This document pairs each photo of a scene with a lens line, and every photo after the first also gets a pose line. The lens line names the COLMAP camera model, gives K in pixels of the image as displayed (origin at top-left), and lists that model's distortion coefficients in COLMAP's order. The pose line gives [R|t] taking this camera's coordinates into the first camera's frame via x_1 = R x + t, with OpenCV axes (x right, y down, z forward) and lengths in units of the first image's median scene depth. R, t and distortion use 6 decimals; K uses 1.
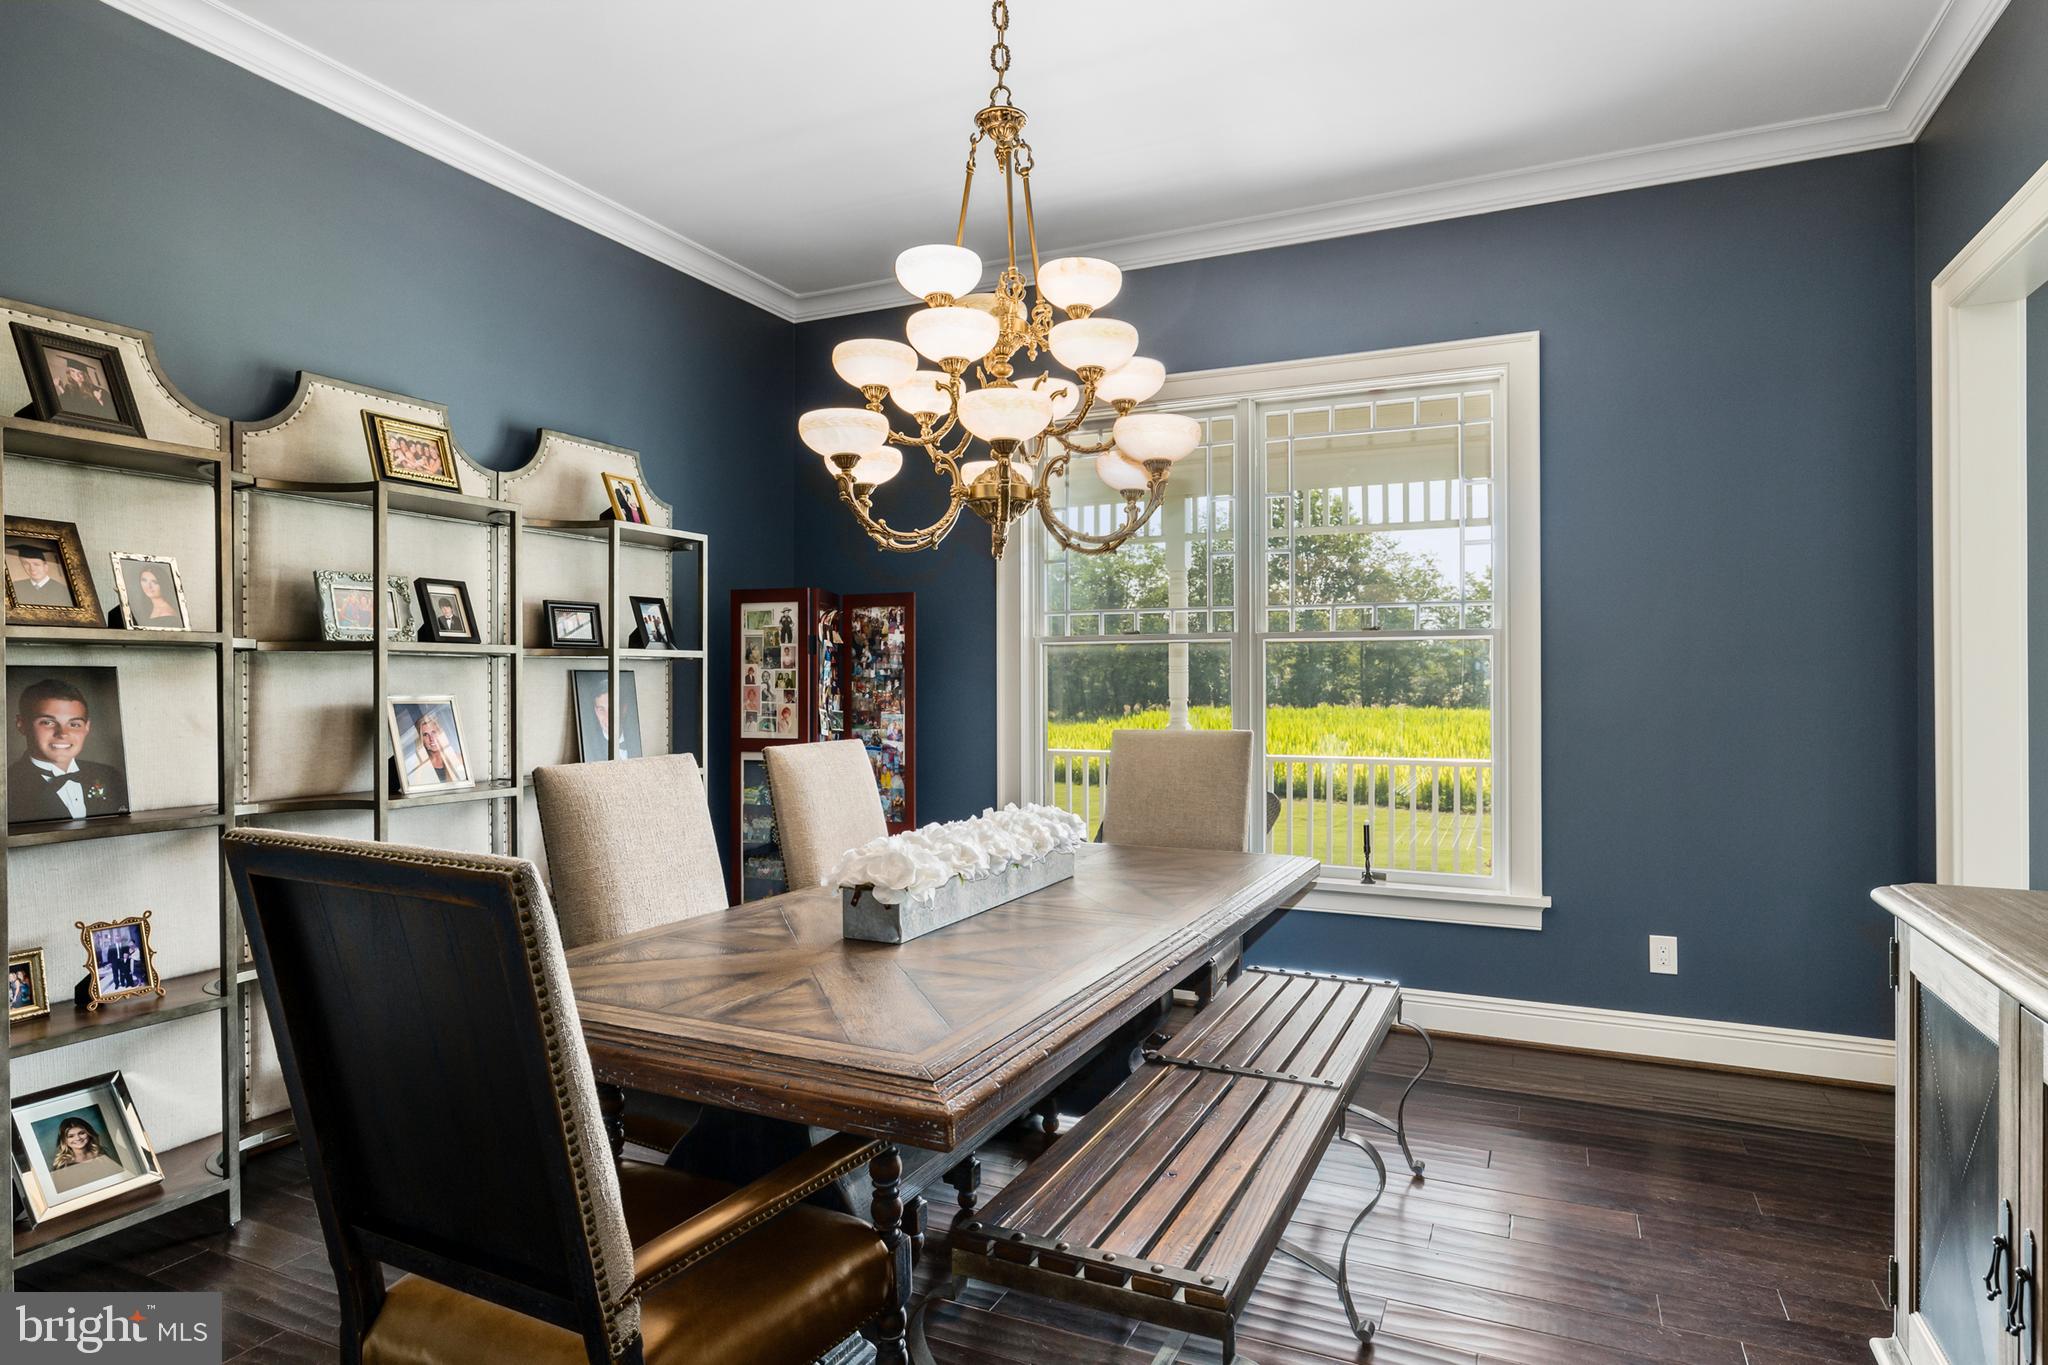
lens RADIAL K [[1144.4, 0, 1024.2], [0, 1144.4, 669.4], [0, 0, 1]] dist [0.001983, 0.000014]
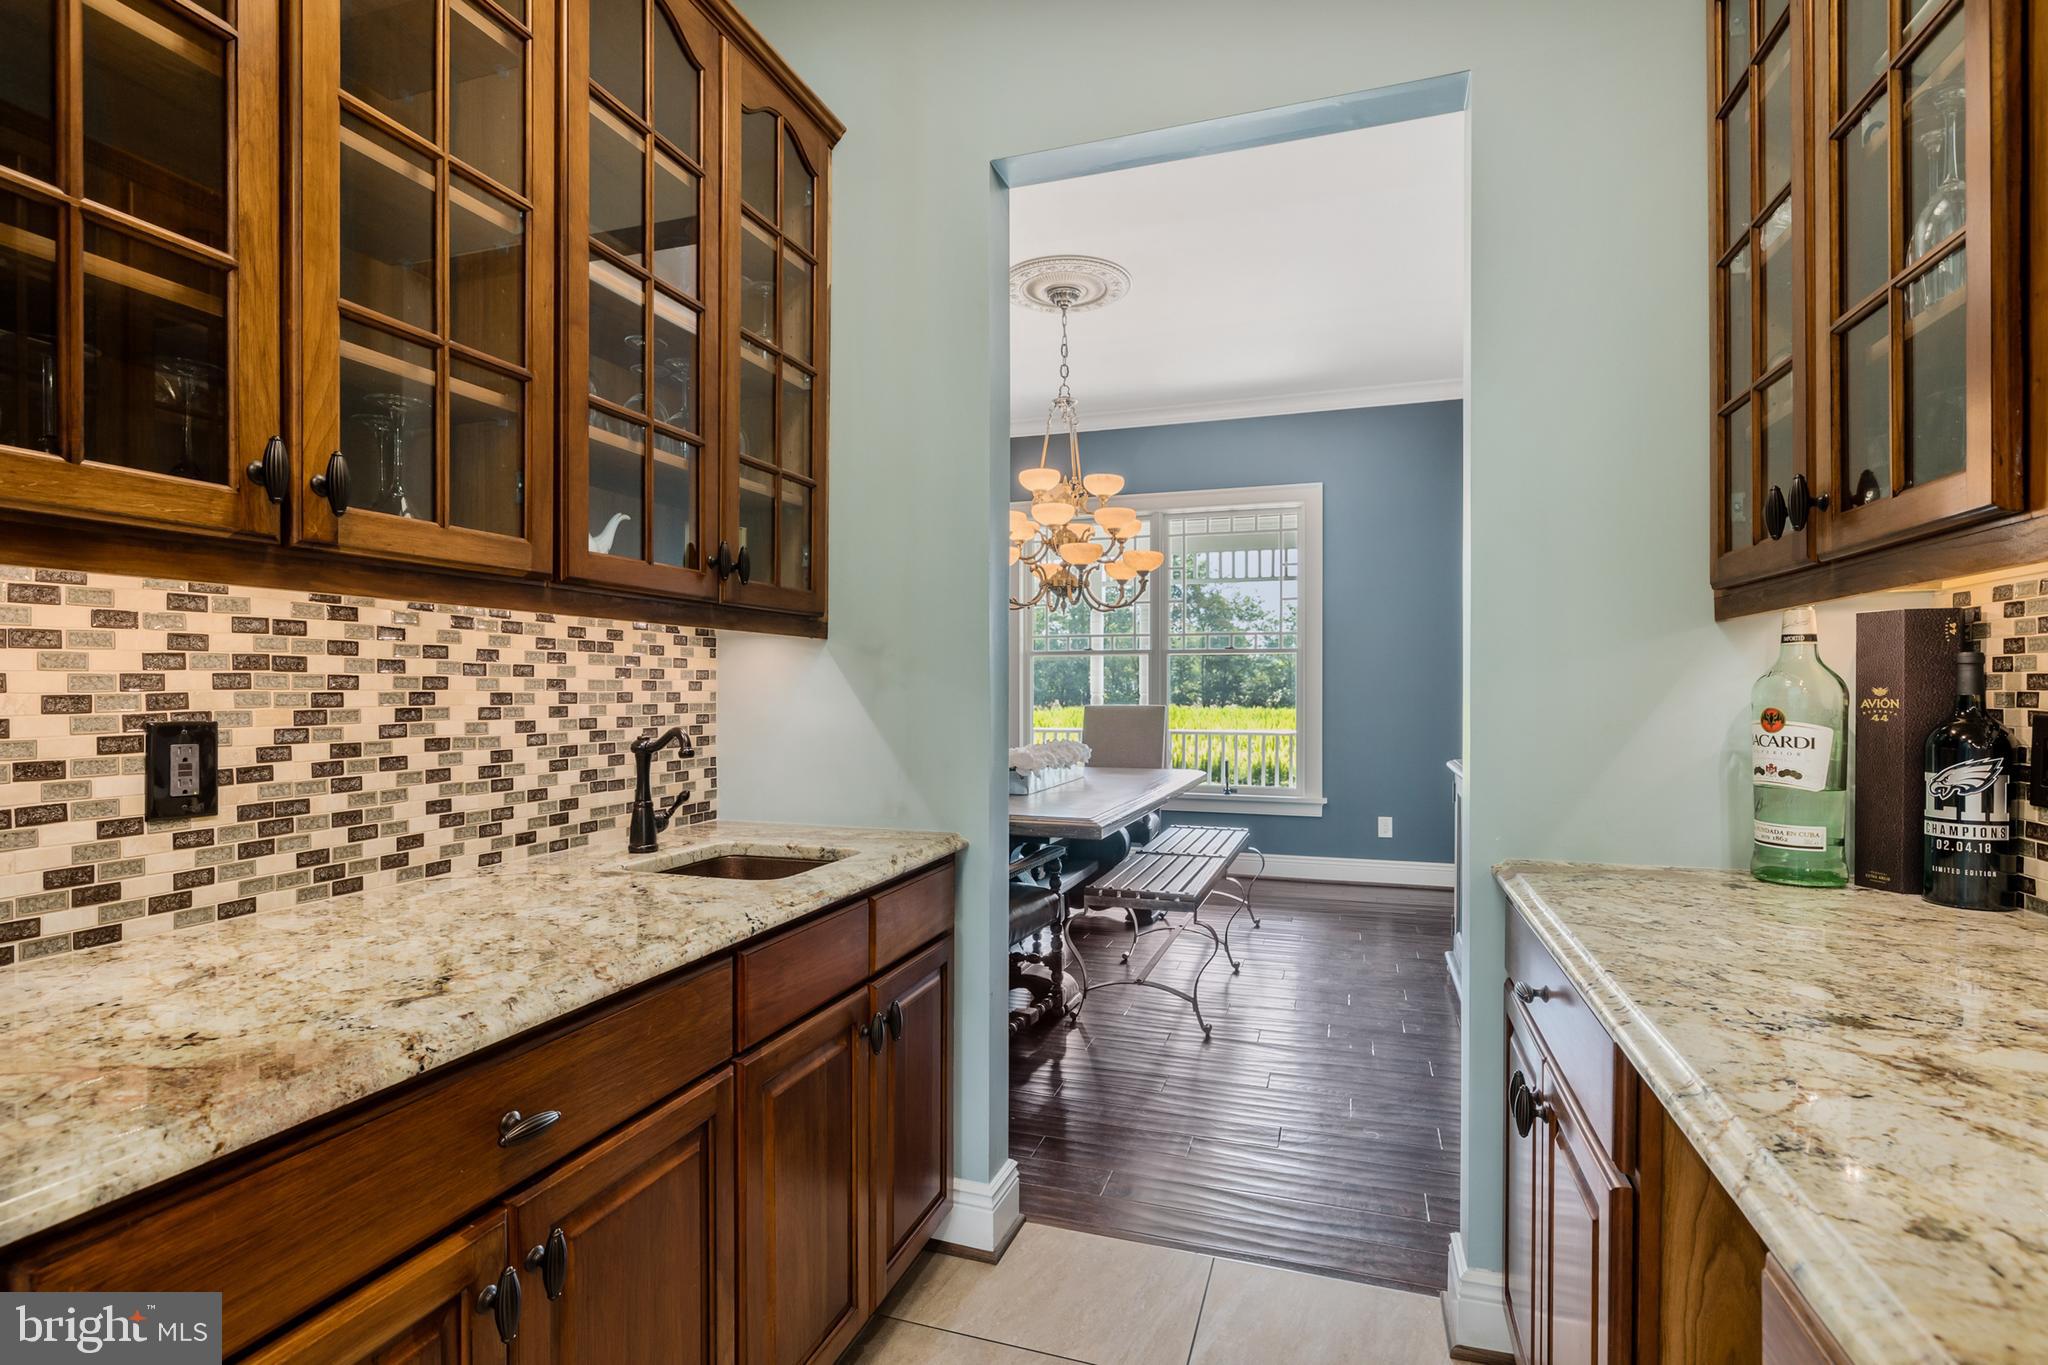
lens RADIAL K [[984.5, 0, 1021.8], [0, 984.5, 691.3], [0, 0, 1]] dist [0.003848, 0.000139]
pose [[0.994203, 0.001179, 0.107514, -0.110837], [-0.002779, 0.999888, 0.014736, 0.005218], [-0.107484, -0.014949, 0.994094, -0.291982]]
